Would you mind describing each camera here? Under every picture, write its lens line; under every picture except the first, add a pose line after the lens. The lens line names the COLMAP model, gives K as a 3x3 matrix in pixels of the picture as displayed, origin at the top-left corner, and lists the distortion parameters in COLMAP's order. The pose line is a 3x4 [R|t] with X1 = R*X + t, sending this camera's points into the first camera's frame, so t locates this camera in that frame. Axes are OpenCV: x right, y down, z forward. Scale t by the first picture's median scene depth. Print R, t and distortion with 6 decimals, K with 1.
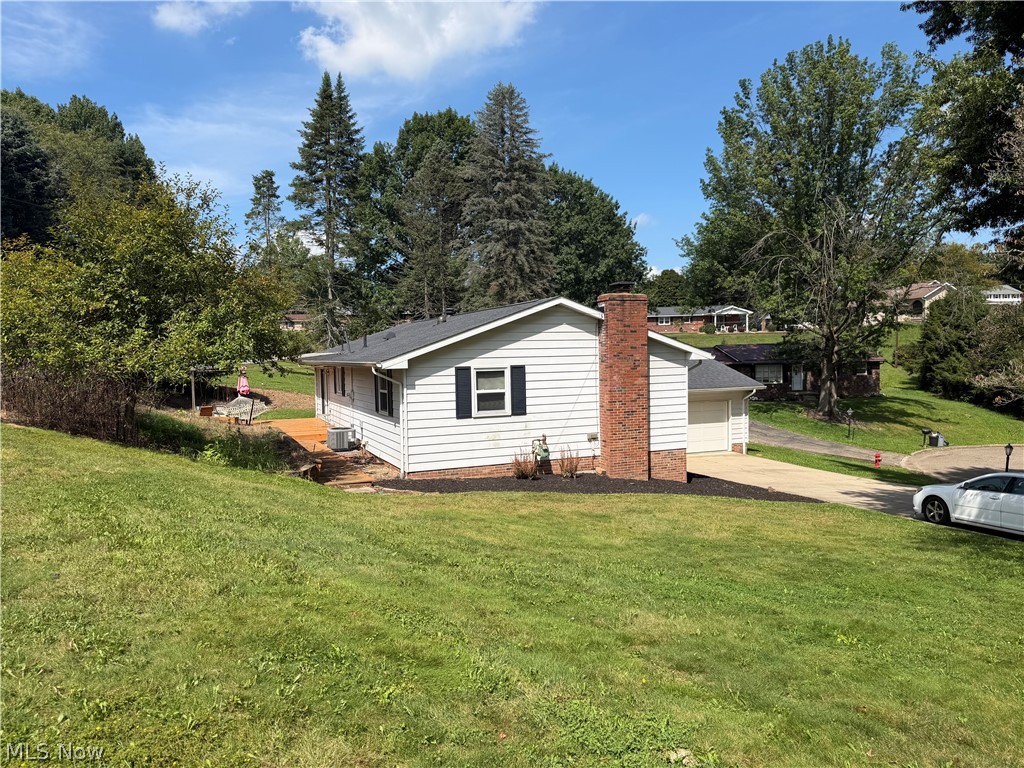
lens RADIAL K [[717.1, 0, 513.3], [0, 717.1, 386.1], [0, 0, 1]] dist [0.203334, -0.421994]
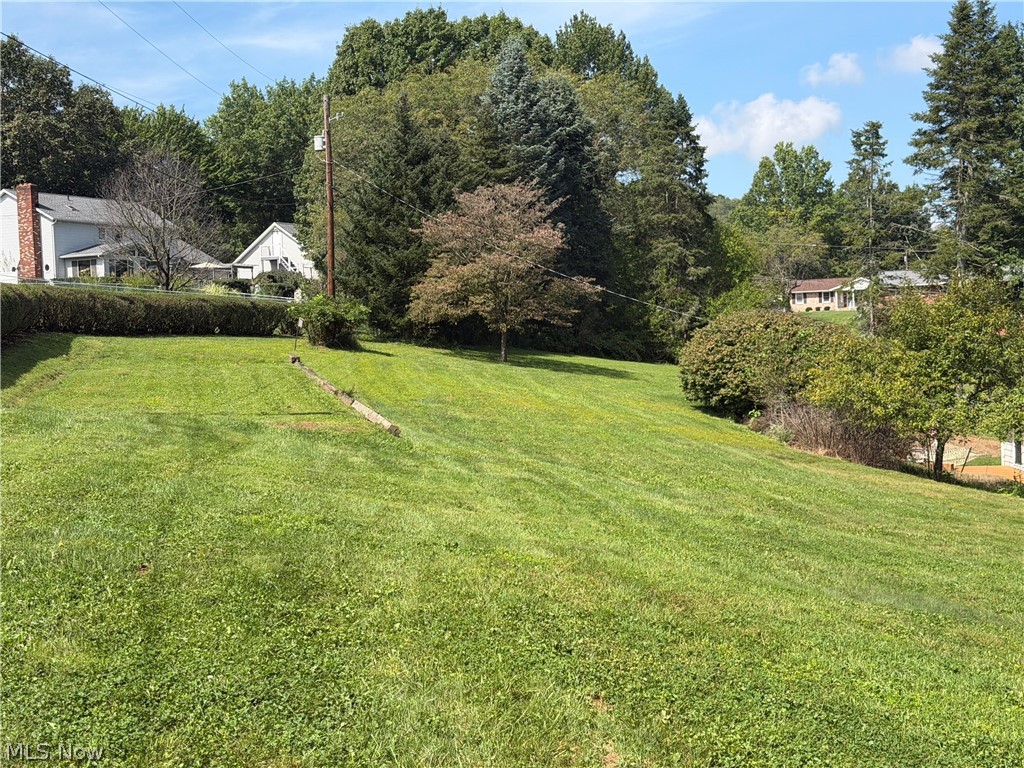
lens RADIAL K [[1433.7, 0, 512.0], [0, 1433.7, 384.0], [0, 0, 1]] dist [0.195605, -0.343826]
pose [[0.899810, 0.003972, -0.436264, -0.048022], [-0.007287, 0.999956, -0.005924, -0.041956], [0.436222, 0.008510, 0.899799, -0.885294]]
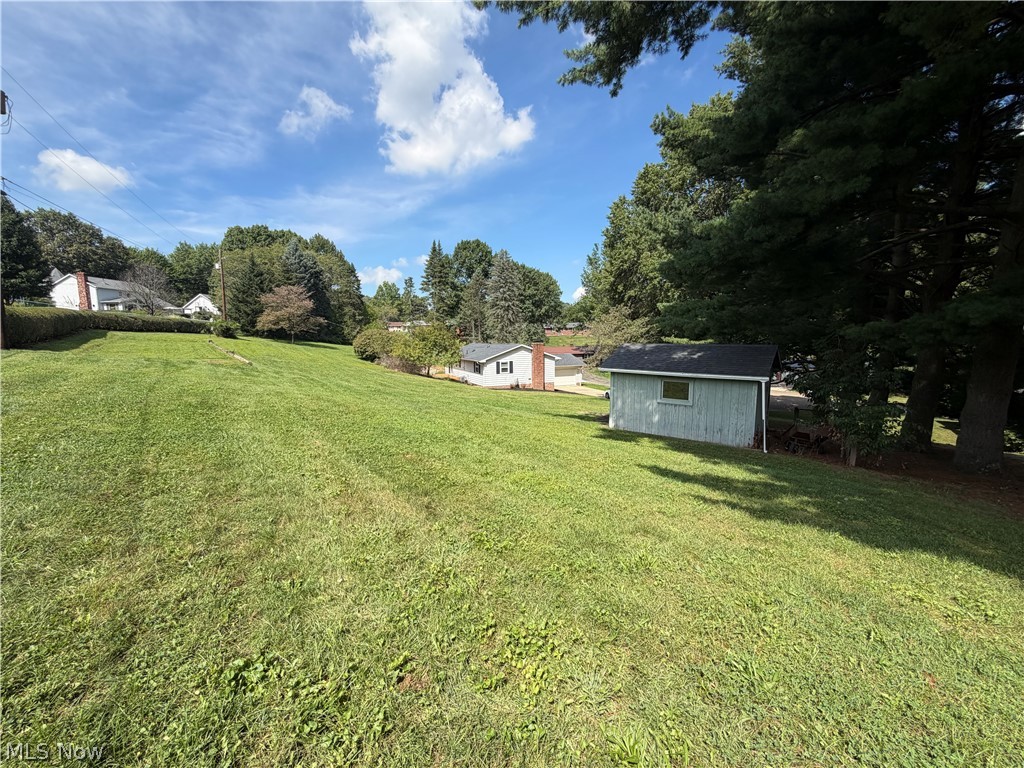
lens RADIAL K [[411.8, 0, 508.9], [0, 411.8, 381.7], [0, 0, 1]] dist [0.007836, -0.000853]
pose [[0.999755, 0.006844, 0.021073, -0.036820], [-0.008091, 0.998187, 0.059650, -0.034477], [-0.020627, -0.059806, 0.997997, -0.894733]]
